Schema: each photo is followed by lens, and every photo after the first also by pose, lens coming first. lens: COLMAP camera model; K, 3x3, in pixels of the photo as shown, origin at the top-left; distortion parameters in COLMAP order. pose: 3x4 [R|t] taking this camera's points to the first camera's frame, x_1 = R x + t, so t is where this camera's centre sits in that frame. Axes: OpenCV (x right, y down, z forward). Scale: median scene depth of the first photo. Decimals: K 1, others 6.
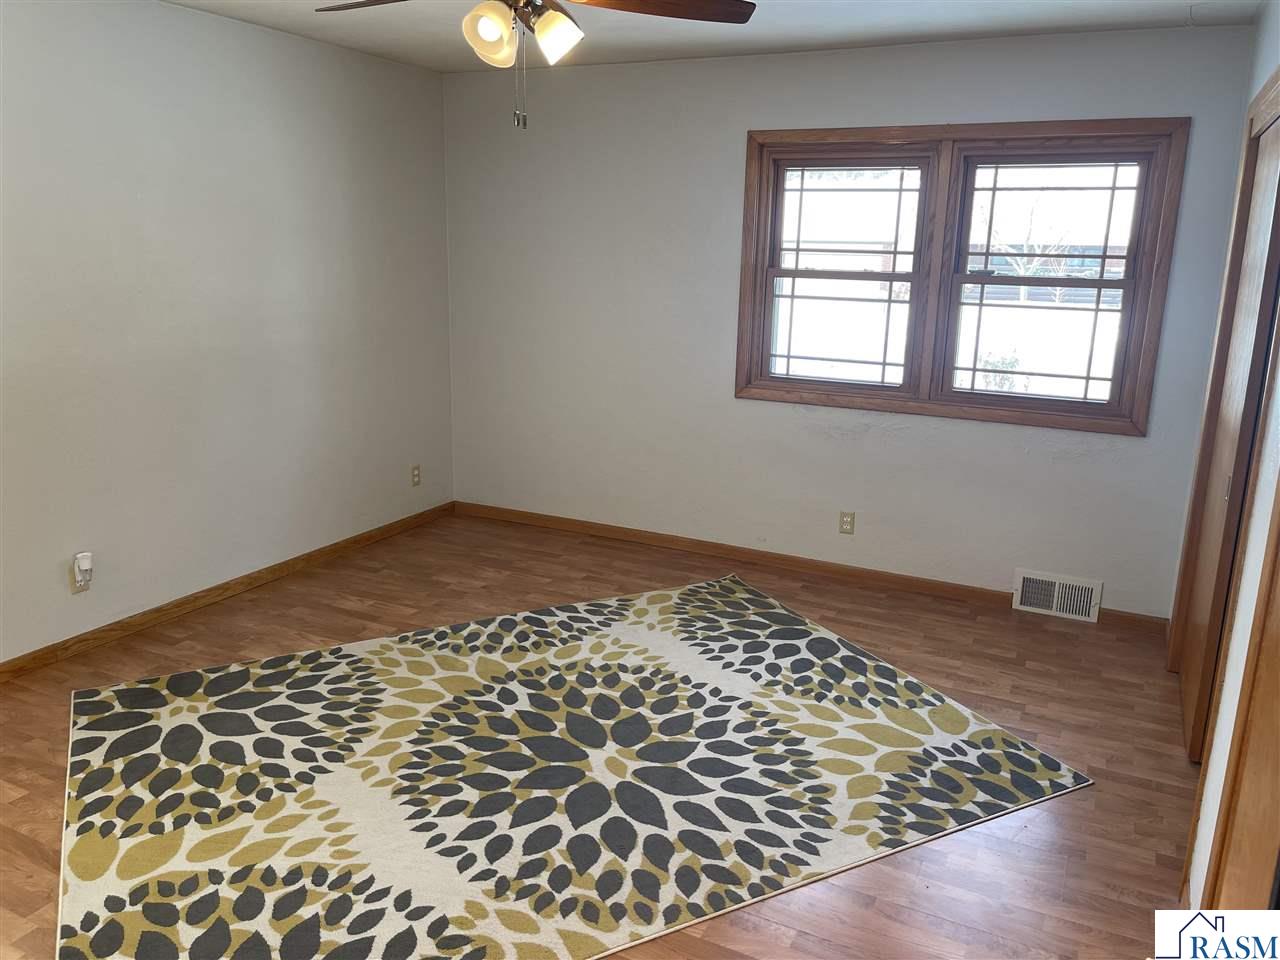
lens RADIAL K [[979.0, 0, 639.3], [0, 979.0, 477.6], [0, 0, 1]] dist [0.088480, -0.069657]
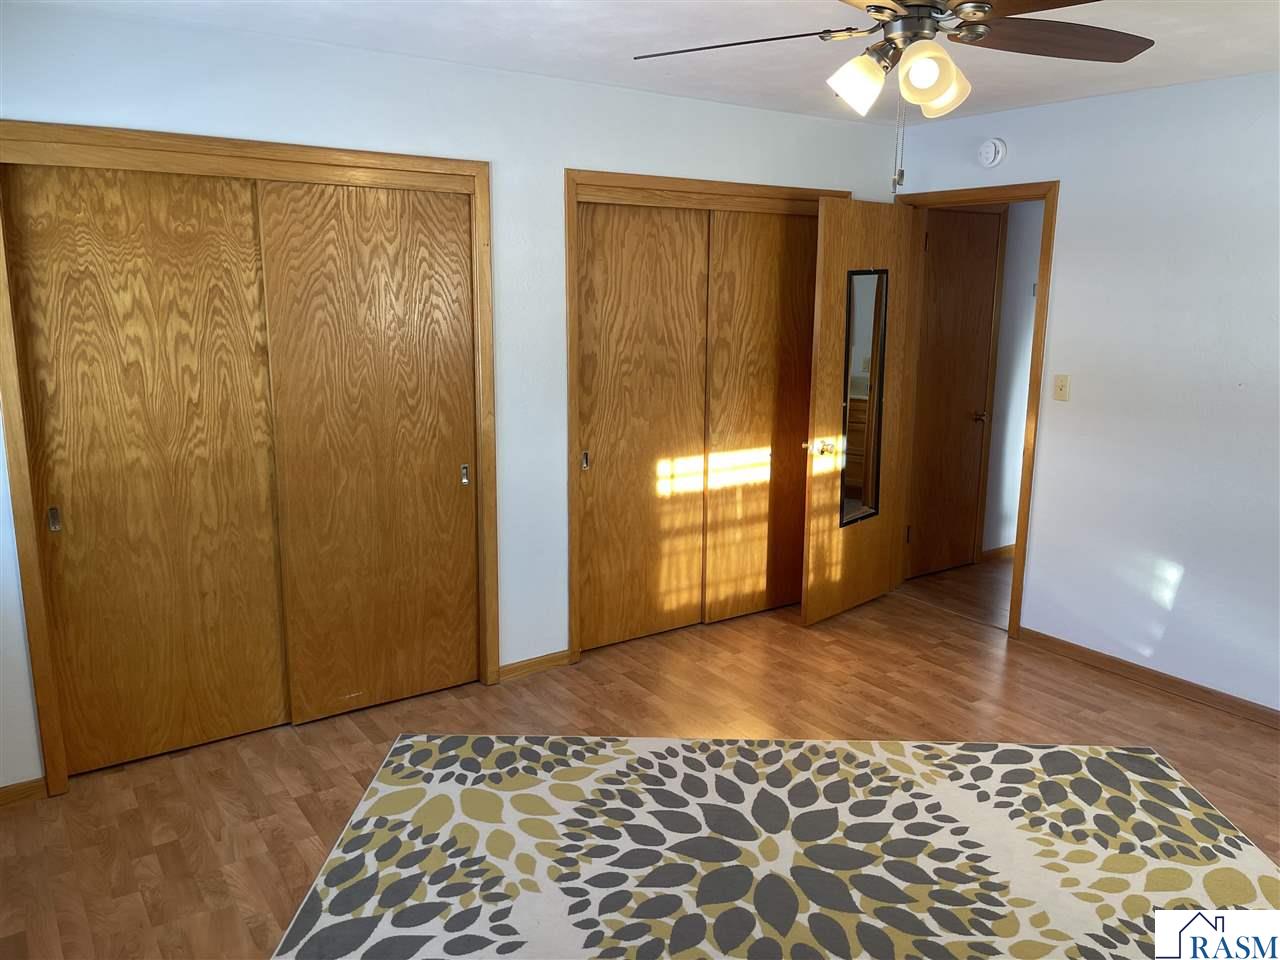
lens RADIAL K [[979.0, 0, 639.4], [0, 979.0, 479.4], [0, 0, 1]] dist [0.088480, -0.069657]
pose [[-0.879926, -0.128674, 0.457356, -0.324915], [0.077358, 0.910980, 0.405130, -0.463276], [-0.468772, 0.391864, -0.791641, 1.771595]]
